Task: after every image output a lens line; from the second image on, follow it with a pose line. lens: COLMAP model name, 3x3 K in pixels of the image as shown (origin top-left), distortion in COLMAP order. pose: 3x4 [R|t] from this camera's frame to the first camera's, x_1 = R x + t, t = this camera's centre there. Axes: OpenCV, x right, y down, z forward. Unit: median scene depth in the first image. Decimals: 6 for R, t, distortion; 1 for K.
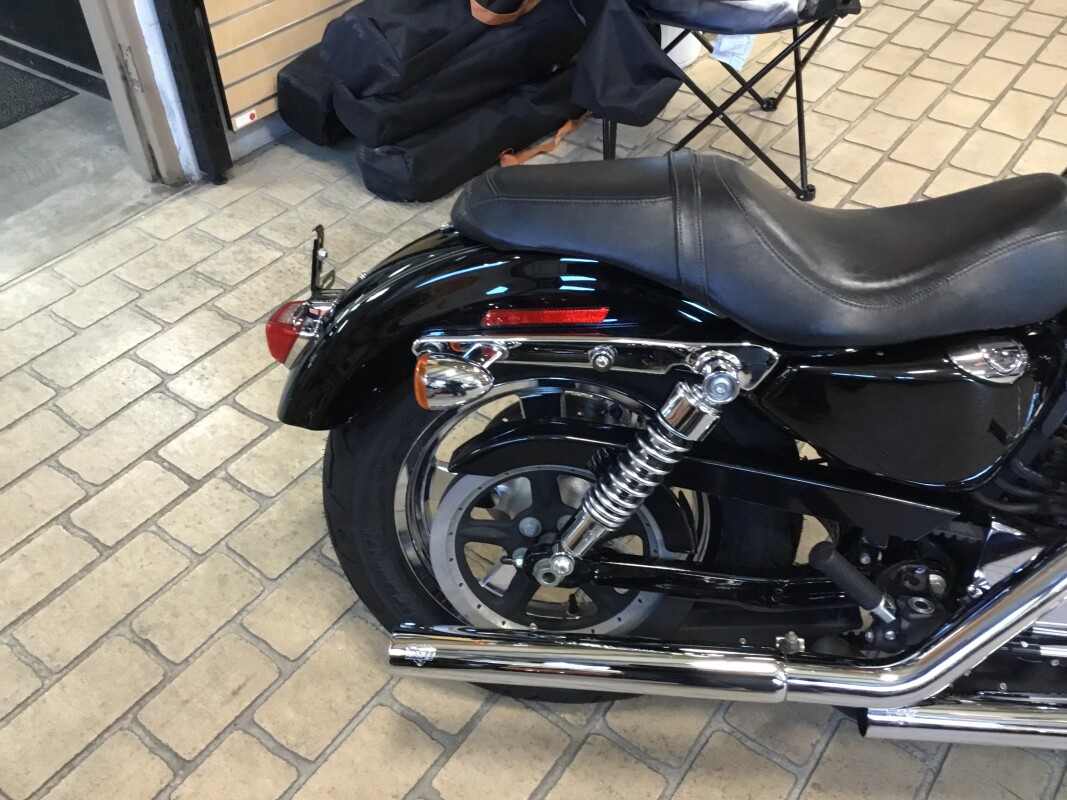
lens RADIAL K [[965.4, 0, 535.6], [0, 965.4, 407.9], [0, 0, 1]] dist [0.057149, -0.094388]
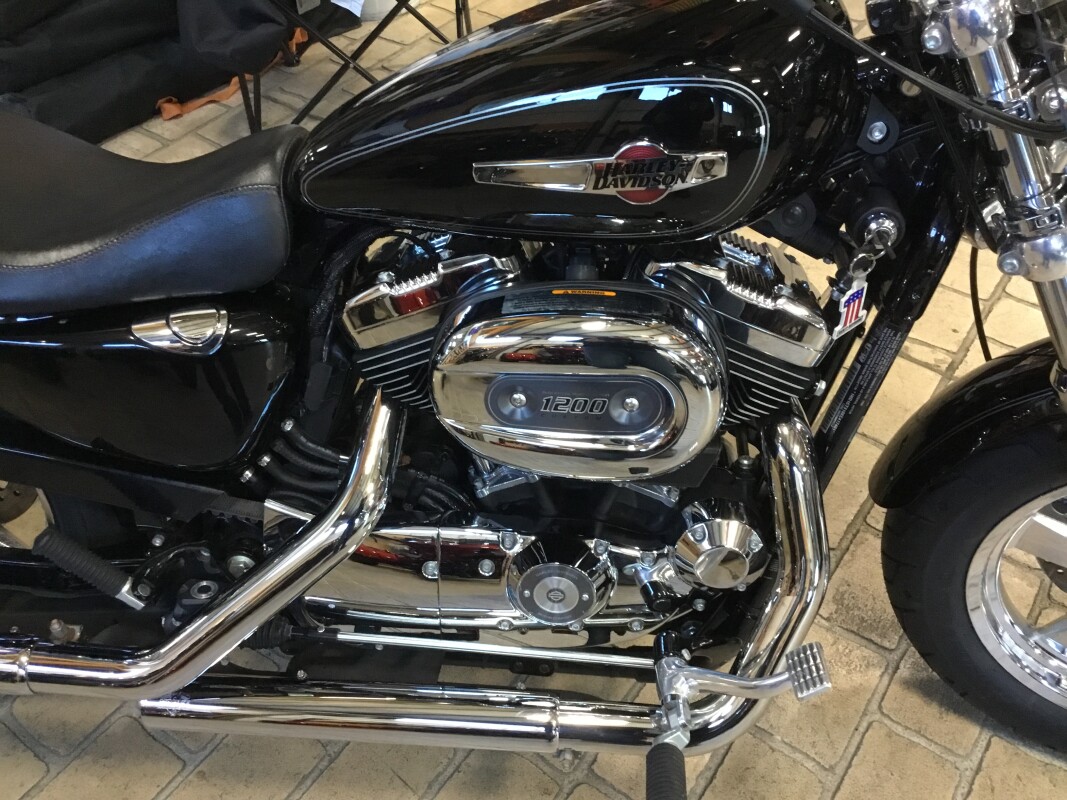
lens RADIAL K [[965.4, 0, 536.2], [0, 965.4, 402.3], [0, 0, 1]] dist [0.057149, -0.094388]
pose [[0.999655, 0.000904, 0.026266, 0.406257], [-0.001922, 0.999247, 0.038760, -0.009019], [-0.026211, -0.038797, 0.998903, 0.035396]]
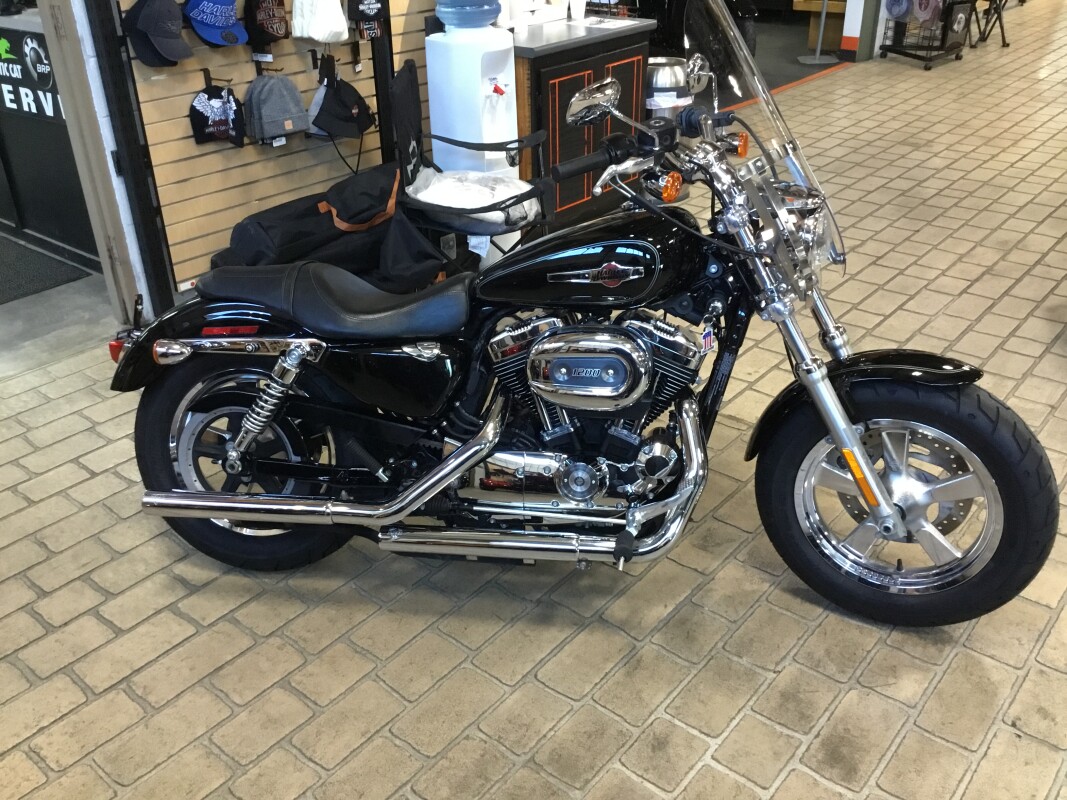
lens RADIAL K [[965.4, 0, 530.7], [0, 965.4, 390.9], [0, 0, 1]] dist [0.057149, -0.094388]
pose [[0.998126, 0.025540, -0.055600, 0.434026], [-0.038712, 0.967312, -0.250619, 0.297576], [0.047382, 0.252302, 0.966488, -0.544169]]
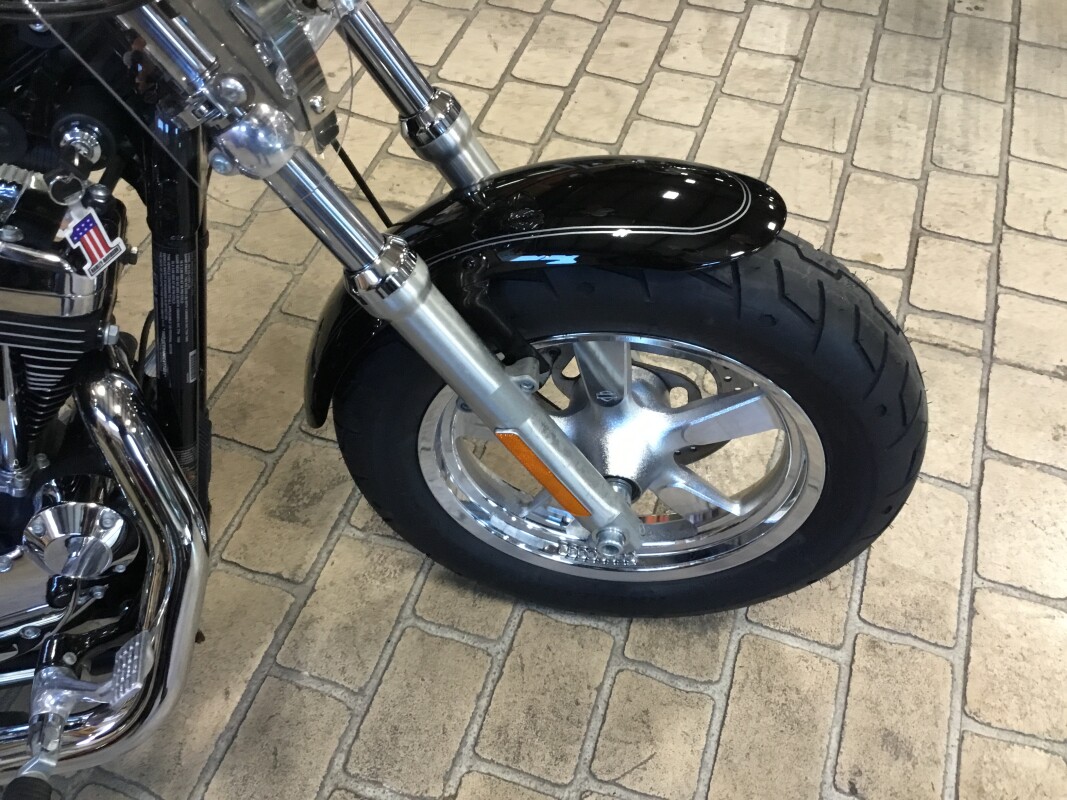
lens RADIAL K [[965.4, 0, 526.1], [0, 965.4, 385.2], [0, 0, 1]] dist [0.057149, -0.094388]
pose [[0.954488, -0.221511, 0.199714, 0.643879], [0.186637, 0.965920, 0.179349, -0.019521], [-0.232635, -0.133912, 0.963301, 0.076150]]
